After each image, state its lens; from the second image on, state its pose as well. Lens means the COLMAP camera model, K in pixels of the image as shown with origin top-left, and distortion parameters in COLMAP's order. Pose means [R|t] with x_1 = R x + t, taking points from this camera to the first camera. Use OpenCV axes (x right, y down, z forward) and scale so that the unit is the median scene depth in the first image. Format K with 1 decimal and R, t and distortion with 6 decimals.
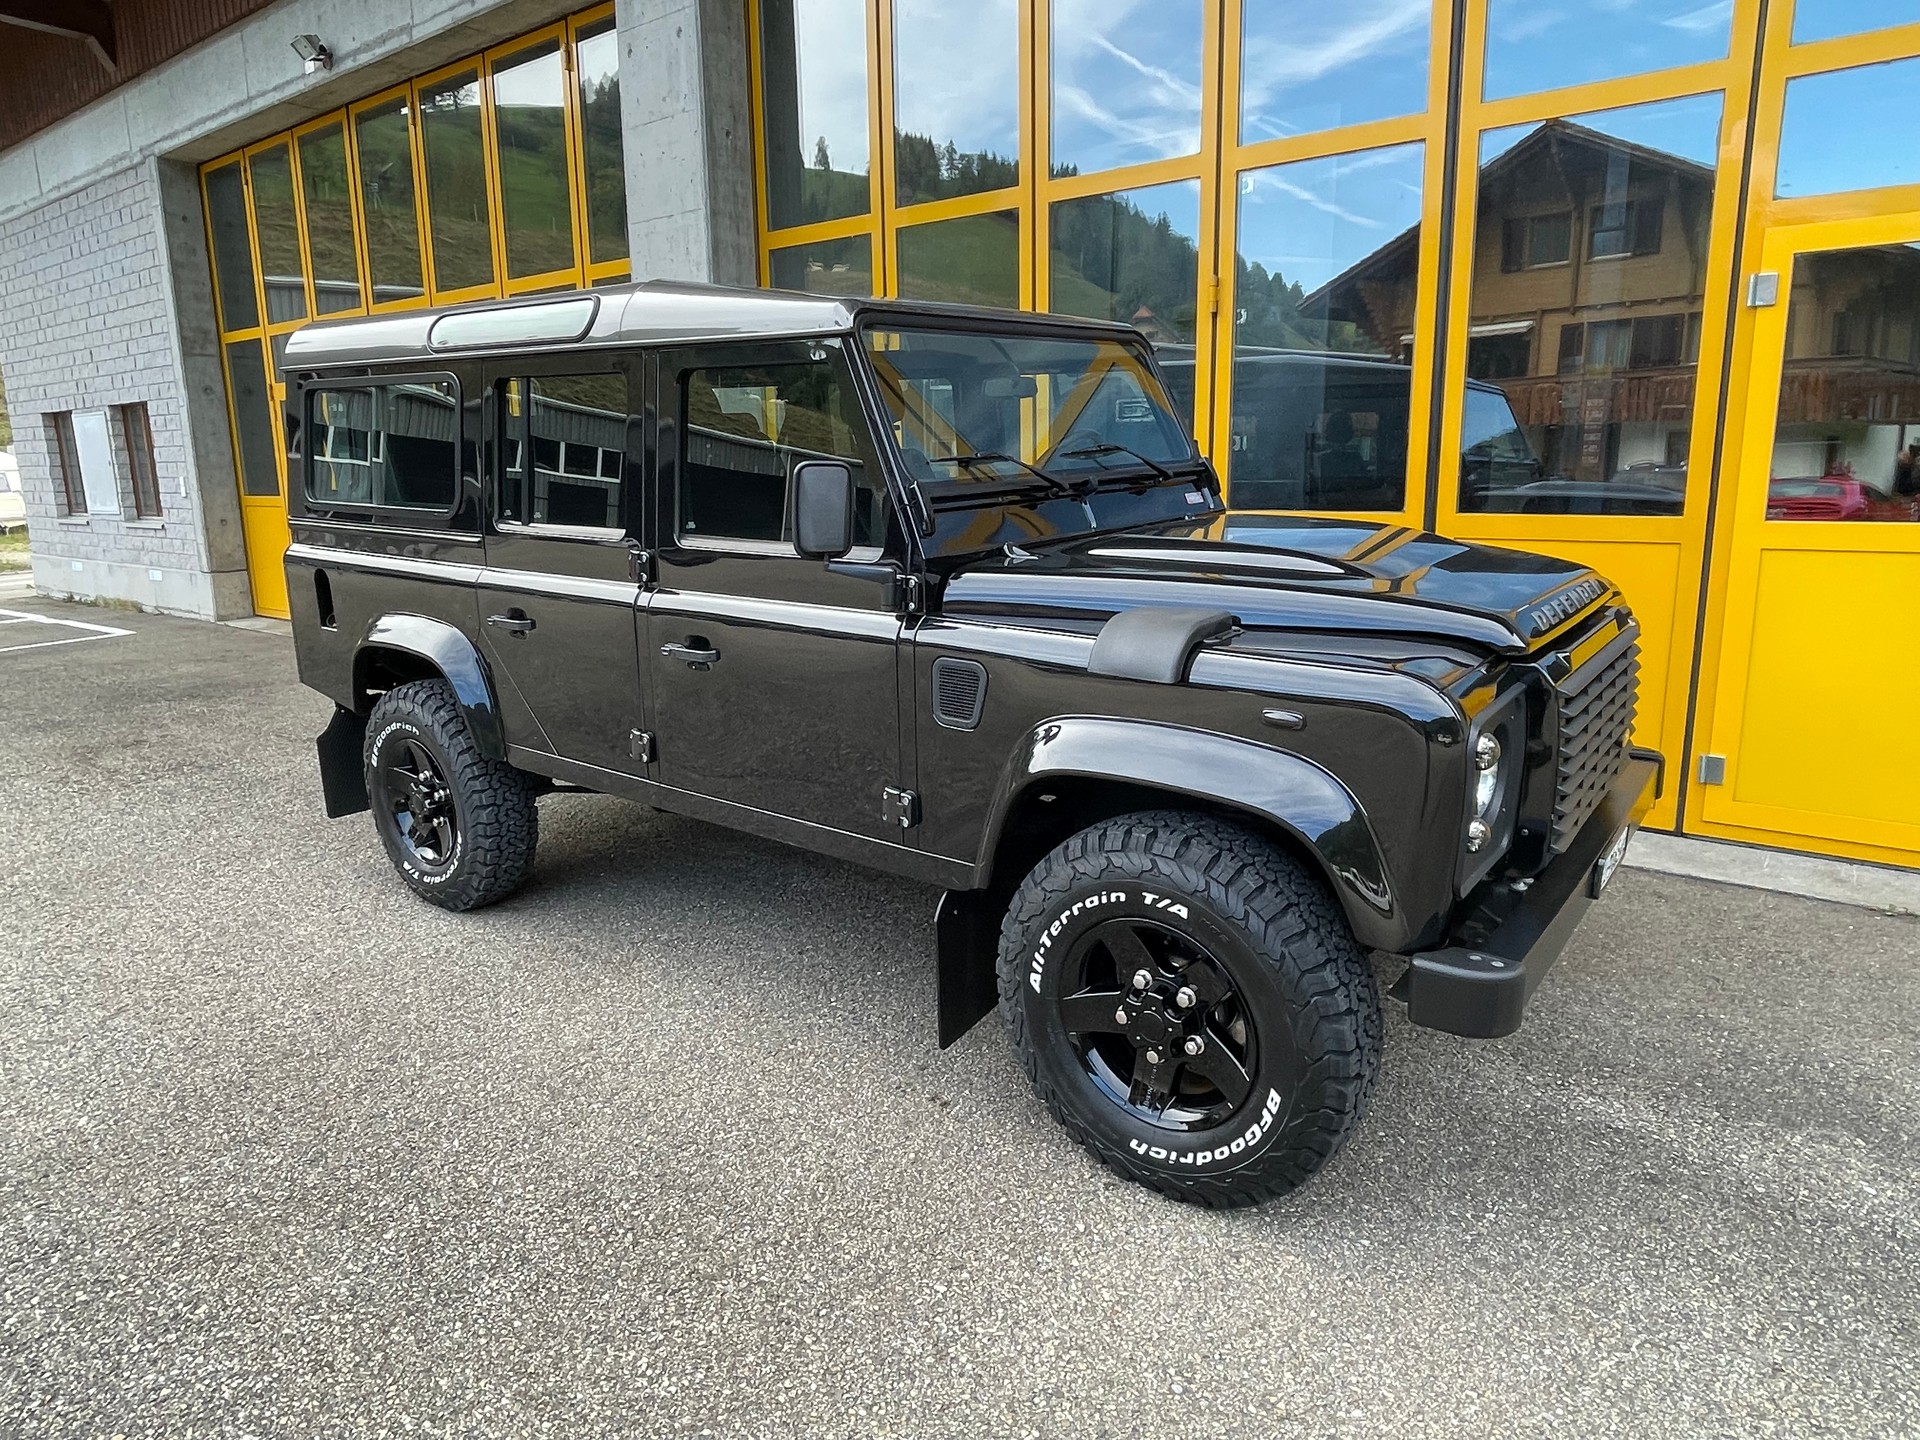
lens RADIAL K [[1200.4, 0, 969.4], [0, 1200.4, 697.1], [0, 0, 1]] dist [-0.023918, 0.017680]
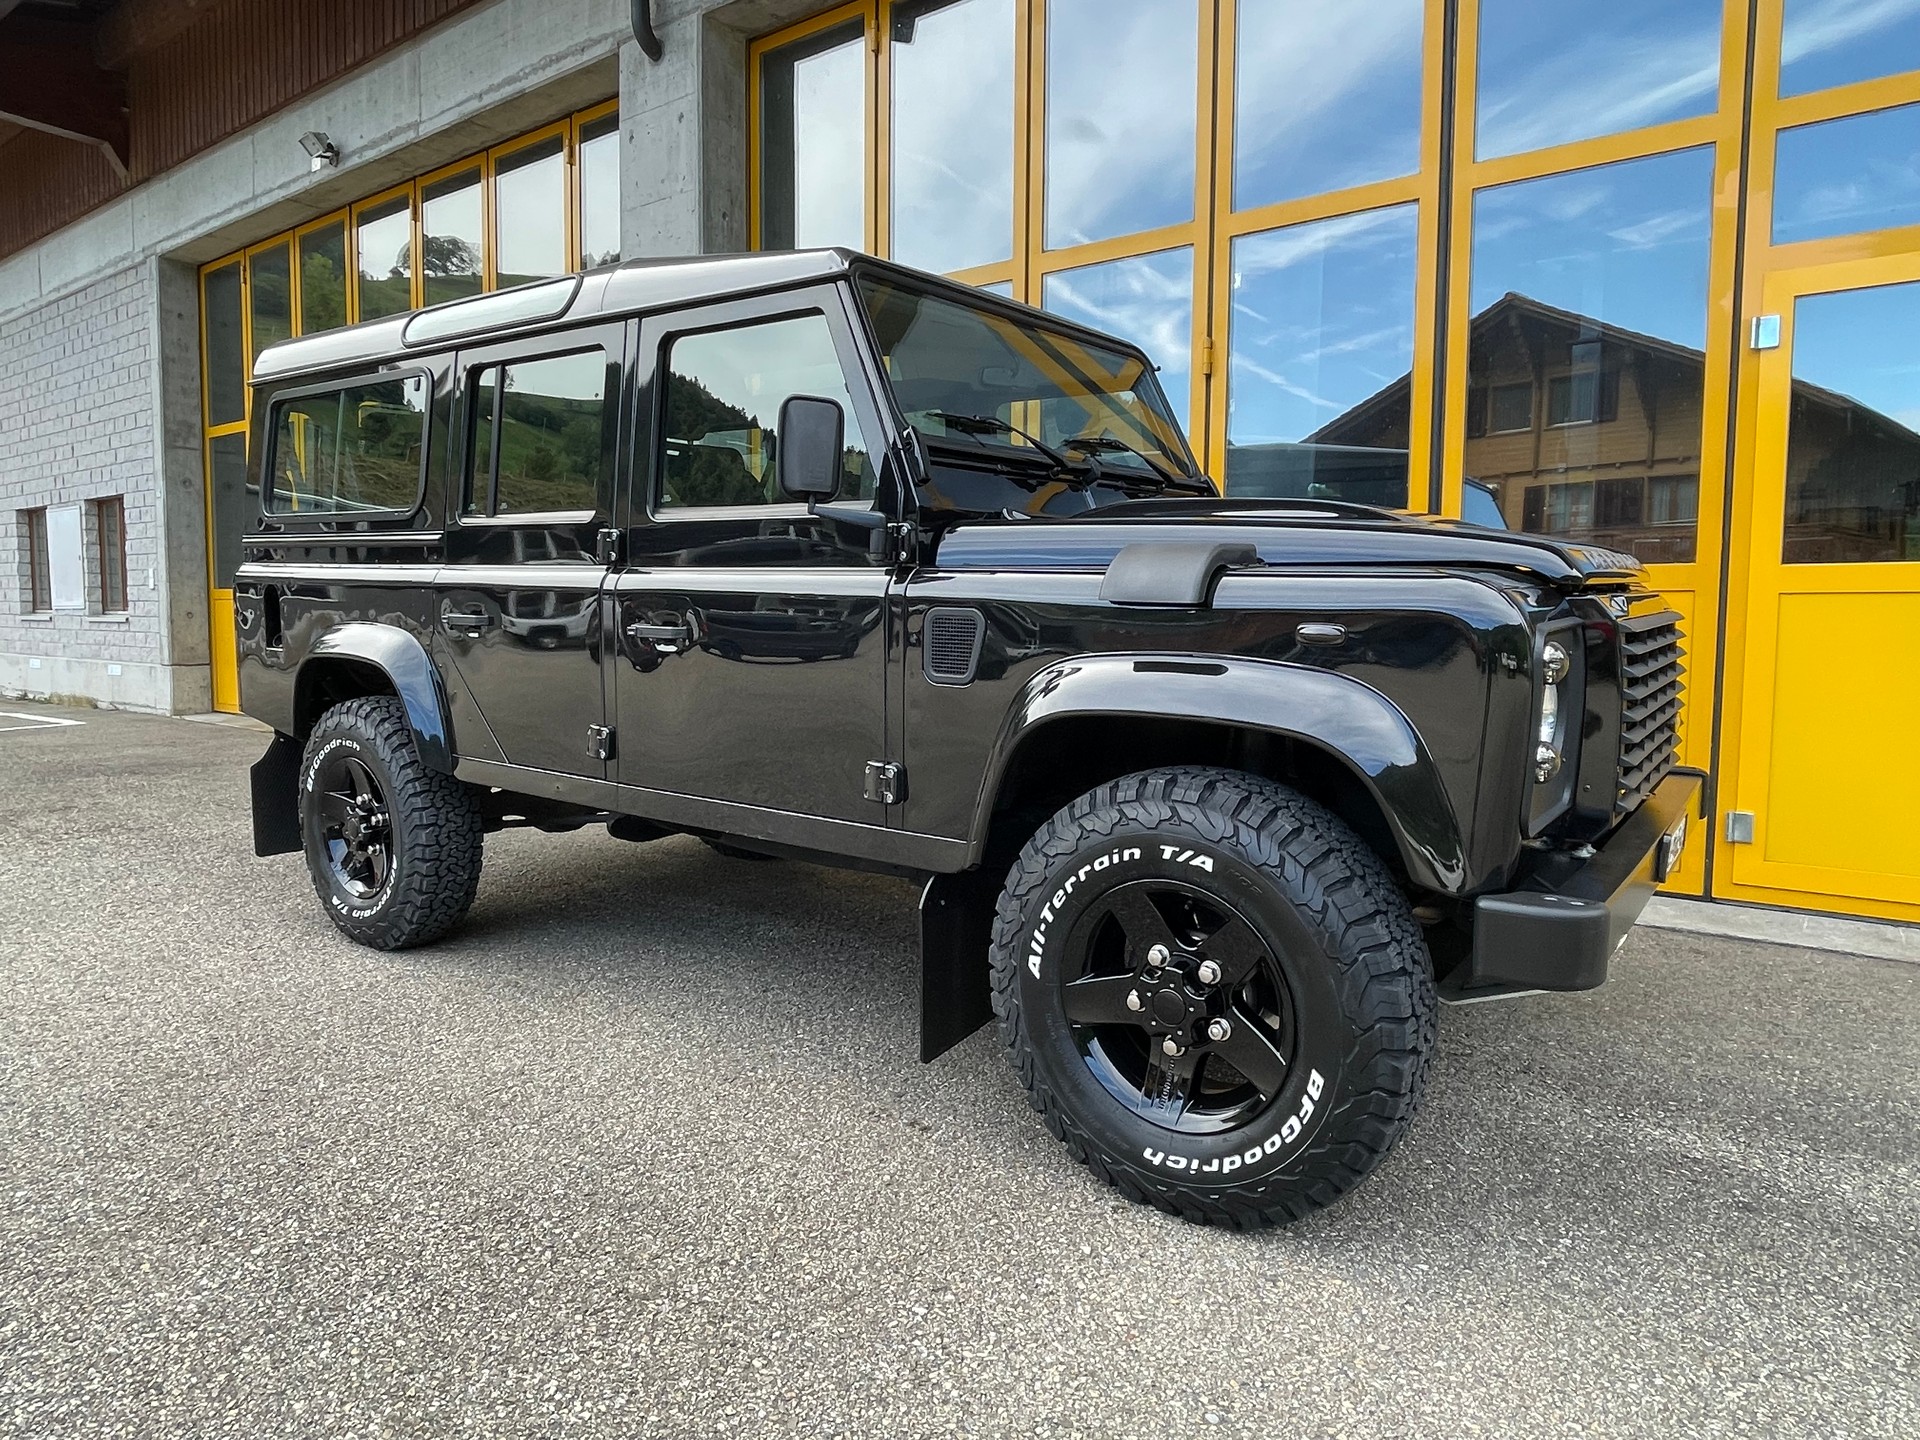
lens RADIAL K [[1200.4, 0, 969.7], [0, 1200.4, 703.8], [0, 0, 1]] dist [-0.023918, 0.017680]
pose [[0.999564, 0.022188, 0.019474, -0.012030], [-0.019625, 0.992193, -0.123160, 0.142760], [-0.022054, 0.122724, 0.992196, 0.100135]]
